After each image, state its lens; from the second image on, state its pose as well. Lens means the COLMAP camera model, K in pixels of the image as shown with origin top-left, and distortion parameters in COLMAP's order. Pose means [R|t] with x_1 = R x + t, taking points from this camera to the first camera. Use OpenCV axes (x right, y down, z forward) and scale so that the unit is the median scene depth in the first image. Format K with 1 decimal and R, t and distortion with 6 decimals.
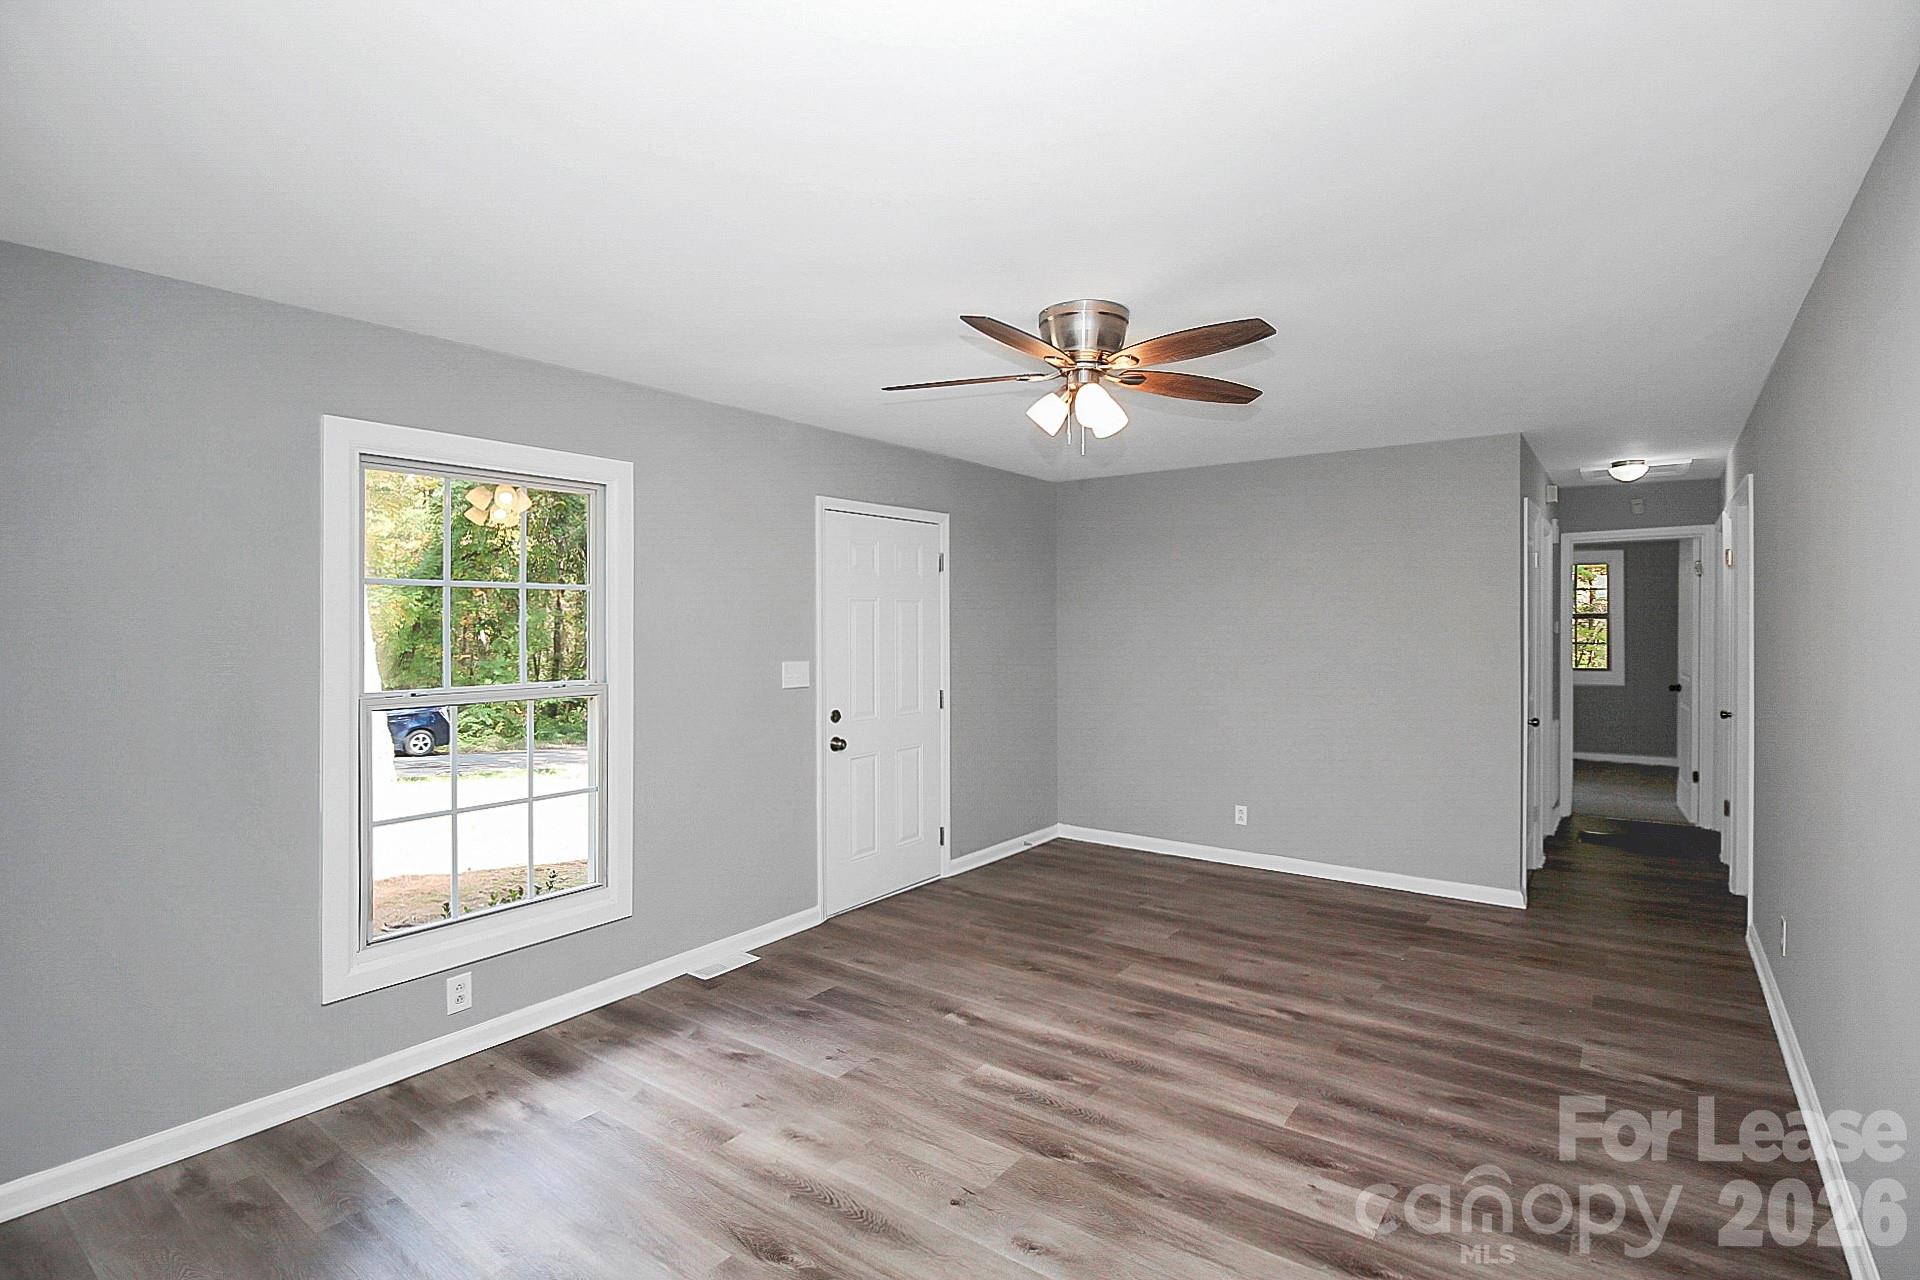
lens RADIAL K [[931.7, 0, 952.6], [0, 931.7, 622.7], [0, 0, 1]] dist [0.003927, -0.009247]
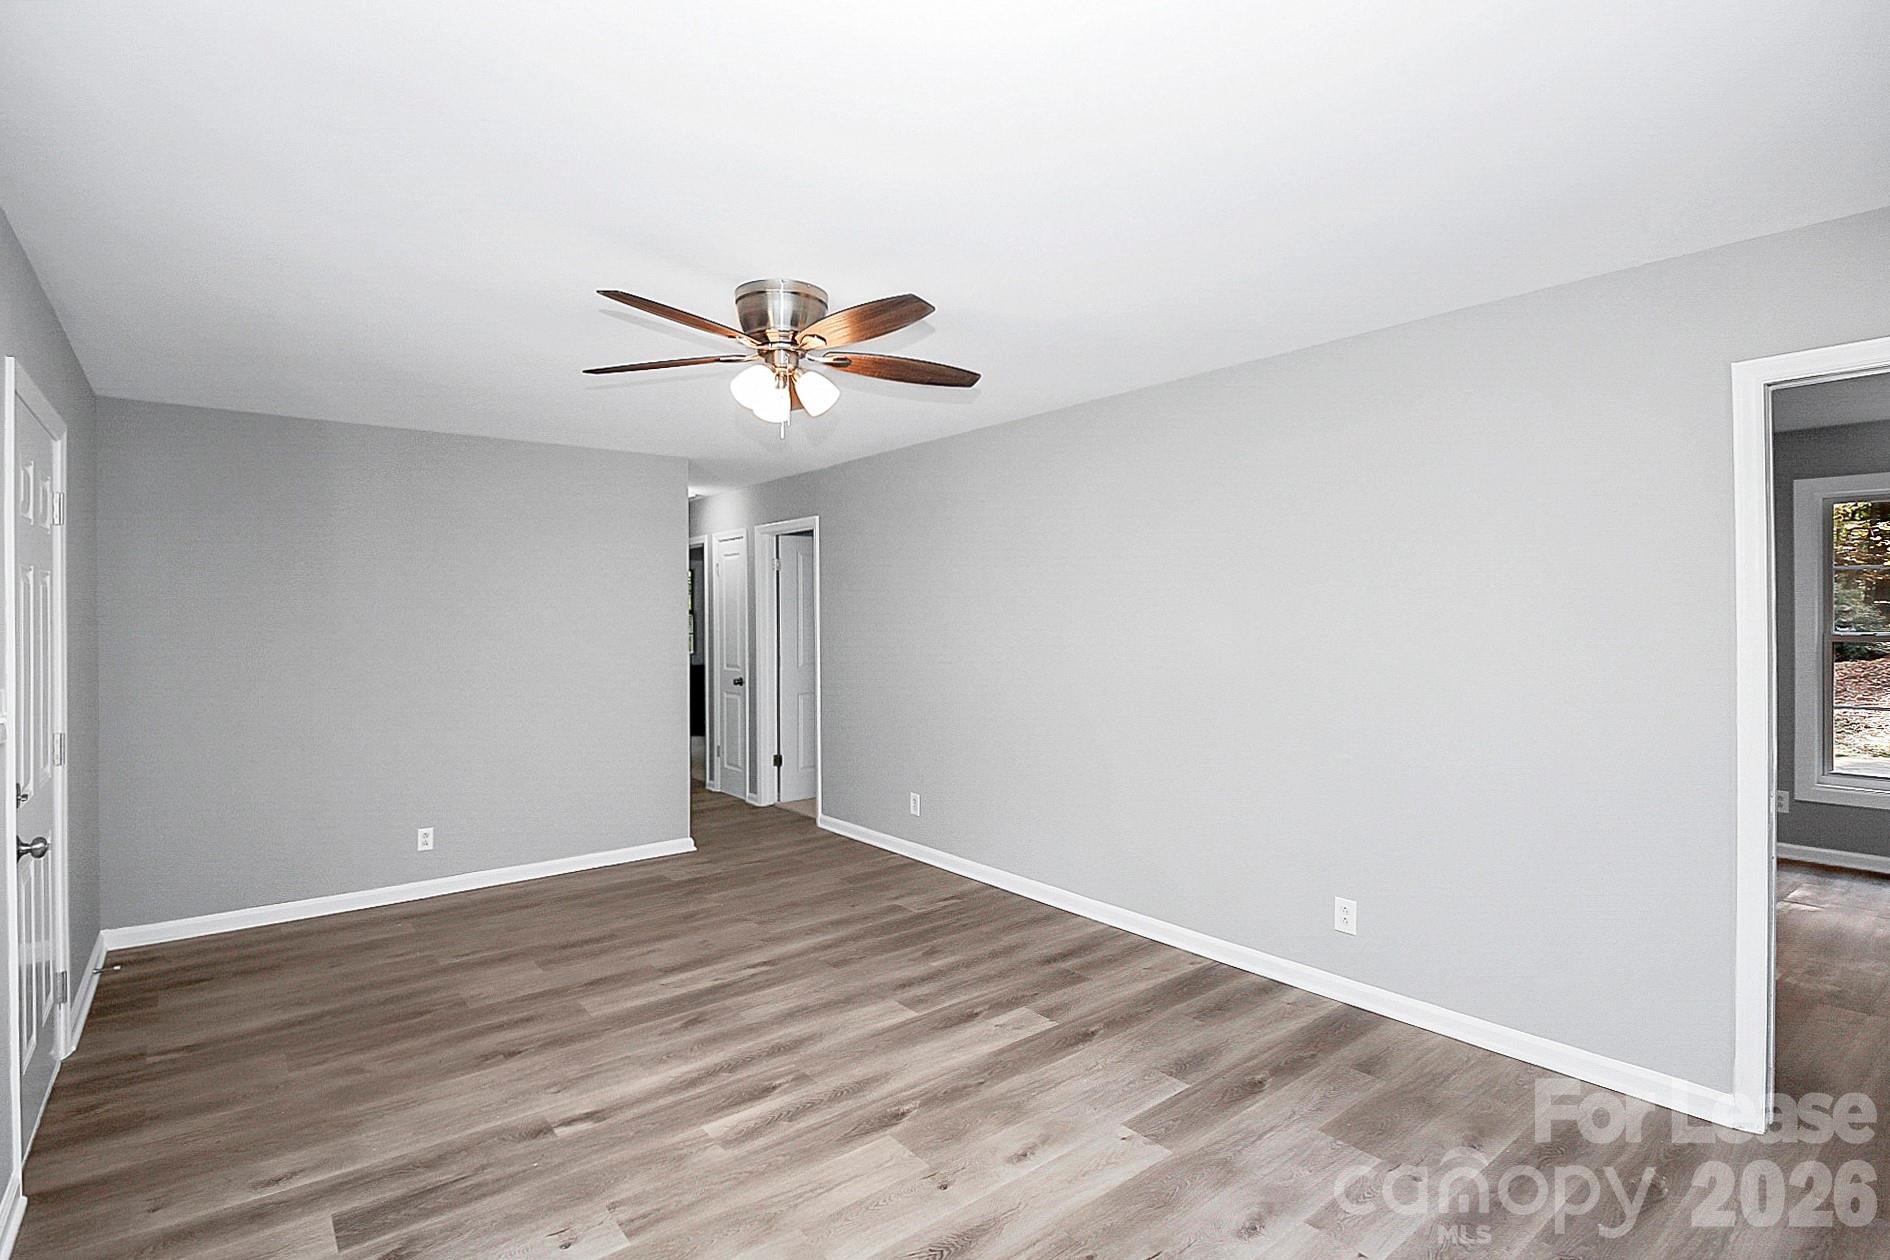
lens RADIAL K [[917.1, 0, 958.2], [0, 917.1, 623.9], [0, 0, 1]] dist [0.003927, -0.009247]
pose [[0.243341, -0.003811, 0.969933, -0.641789], [0.004527, 0.999986, 0.002793, 0.009674], [-0.969930, 0.003711, 0.243354, 0.502923]]
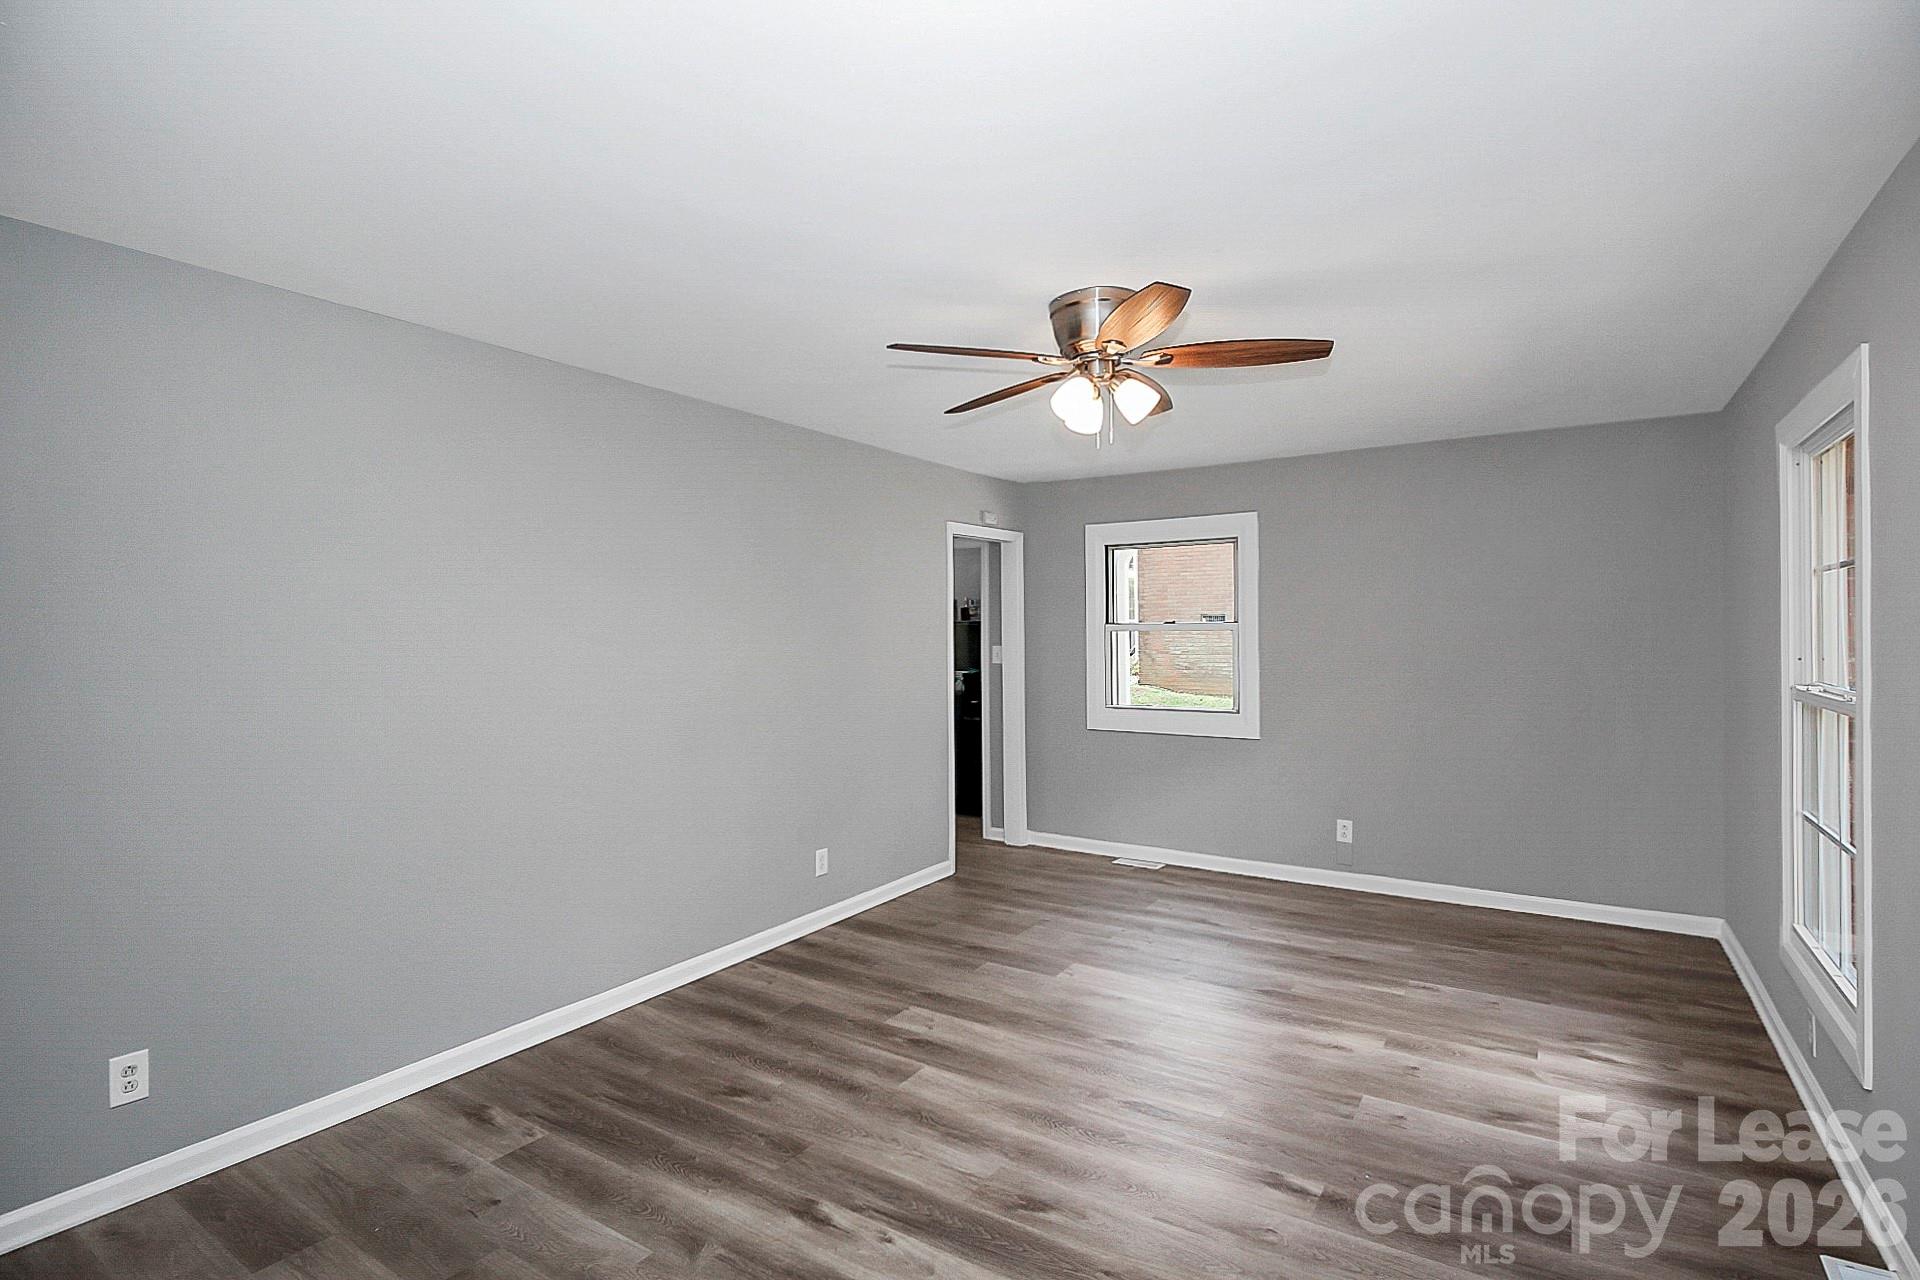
lens RADIAL K [[931.7, 0, 947.4], [0, 931.7, 647.4], [0, 0, 1]] dist [0.003927, -0.009247]
pose [[-0.998190, 0.015688, -0.058054, 0.300233], [0.015102, 0.999831, 0.010513, 0.013049], [0.058209, 0.009617, -0.998258, 1.657332]]
